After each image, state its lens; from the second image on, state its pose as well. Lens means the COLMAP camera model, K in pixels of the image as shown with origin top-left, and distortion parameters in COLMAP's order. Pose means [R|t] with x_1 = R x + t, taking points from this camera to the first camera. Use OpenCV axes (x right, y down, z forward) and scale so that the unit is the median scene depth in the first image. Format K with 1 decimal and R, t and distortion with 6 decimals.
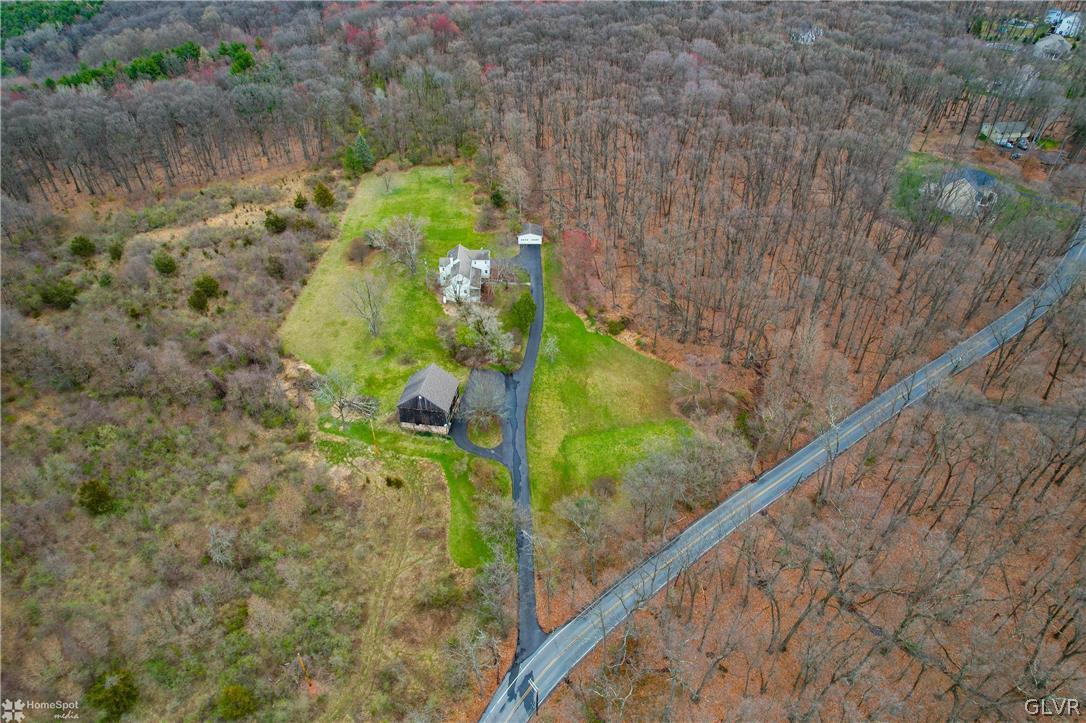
lens RADIAL K [[694.2, 0, 543.2], [0, 694.2, 362.1], [0, 0, 1]] dist [-0.025896, 0.029936]
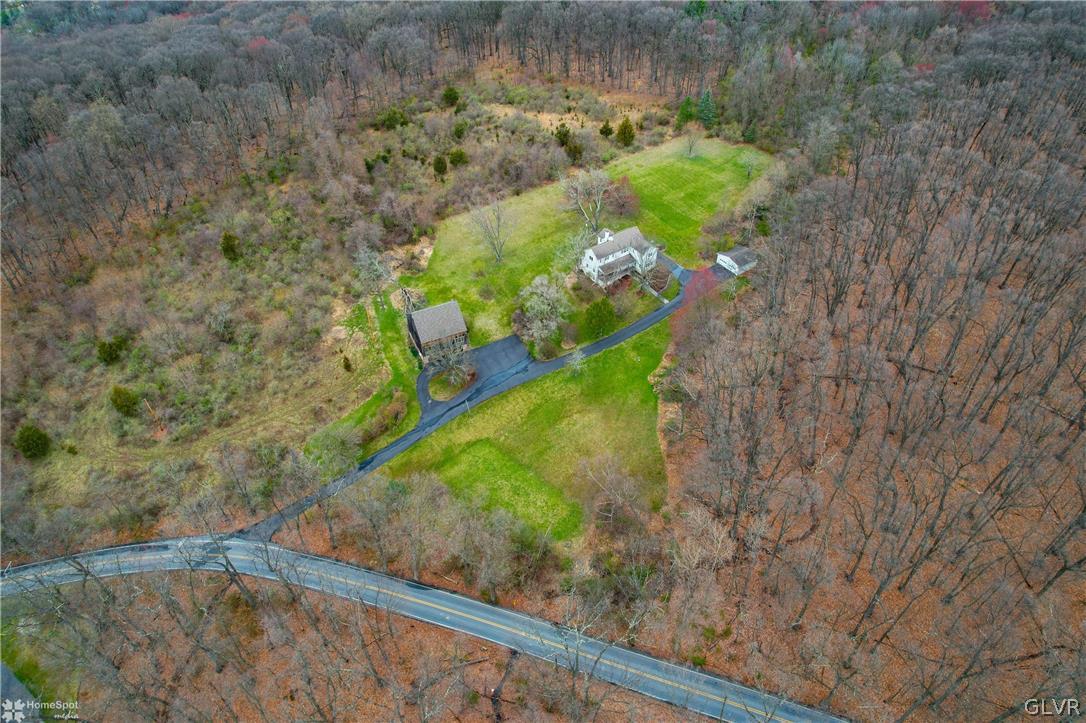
lens RADIAL K [[694.2, 0, 542.4], [0, 694.2, 361.0], [0, 0, 1]] dist [-0.025896, 0.029936]
pose [[0.557969, 0.555092, -0.616882, 0.600071], [-0.501369, 0.817839, 0.282432, -0.282023], [0.661286, 0.151698, 0.734635, 0.356080]]
